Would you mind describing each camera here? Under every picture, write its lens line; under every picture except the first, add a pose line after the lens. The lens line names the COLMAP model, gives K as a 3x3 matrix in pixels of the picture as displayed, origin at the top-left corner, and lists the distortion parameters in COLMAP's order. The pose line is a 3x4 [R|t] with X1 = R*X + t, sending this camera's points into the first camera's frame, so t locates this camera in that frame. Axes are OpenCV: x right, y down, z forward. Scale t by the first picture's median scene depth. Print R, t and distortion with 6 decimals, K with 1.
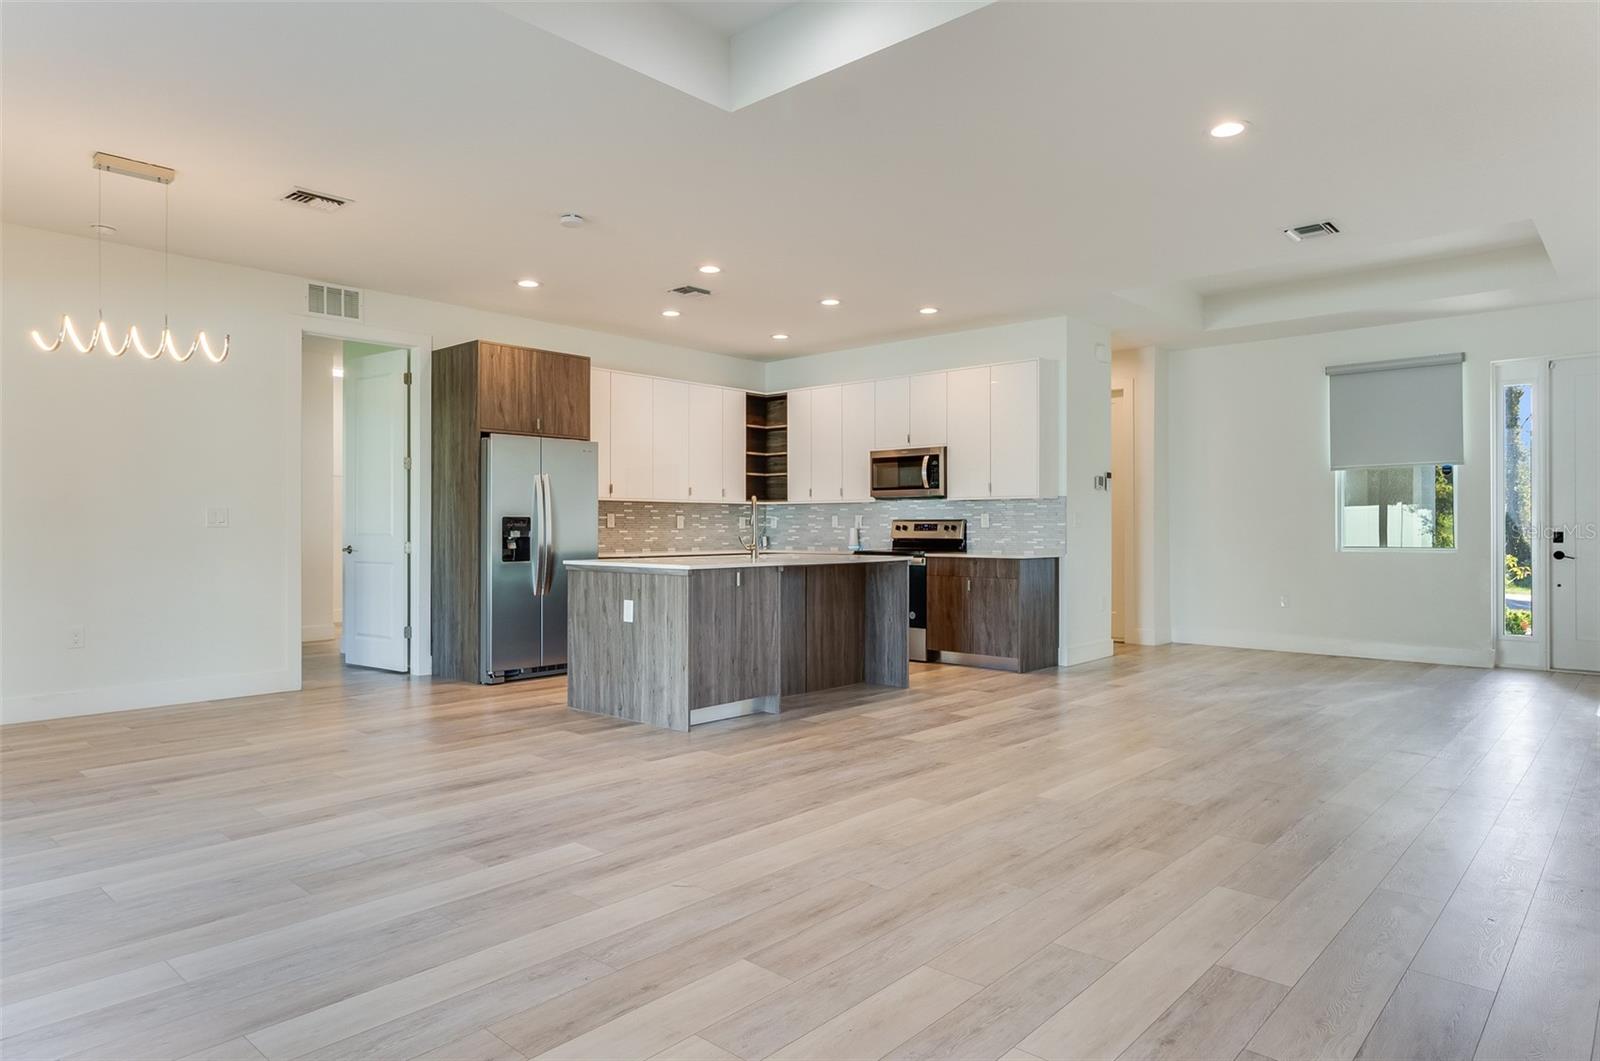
lens RADIAL K [[955.9, 0, 785.4], [0, 955.9, 595.8], [0, 0, 1]] dist [-0.004612, 0.000724]
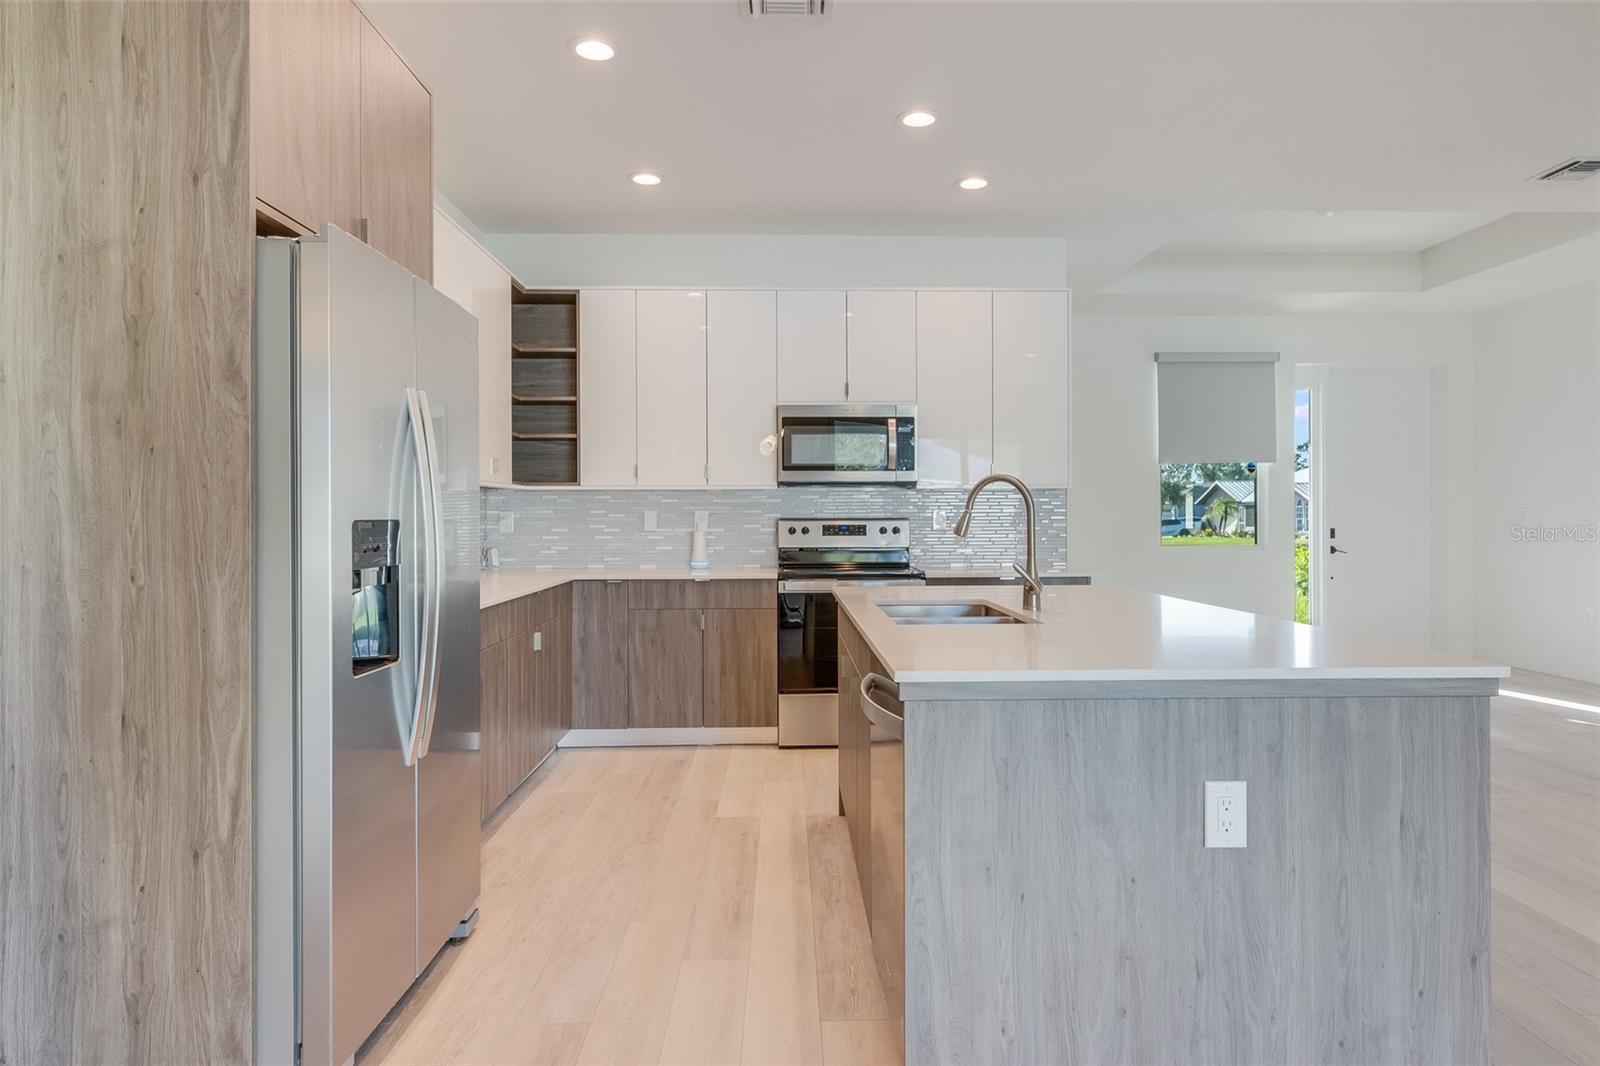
lens RADIAL K [[955.9, 0, 800.7], [0, 955.9, 534.8], [0, 0, 1]] dist [-0.004612, 0.000724]
pose [[0.720279, -0.015641, 0.693509, -0.321219], [0.052529, 0.998105, -0.032046, -0.049678], [-0.691693, 0.059511, 0.719735, 0.562323]]
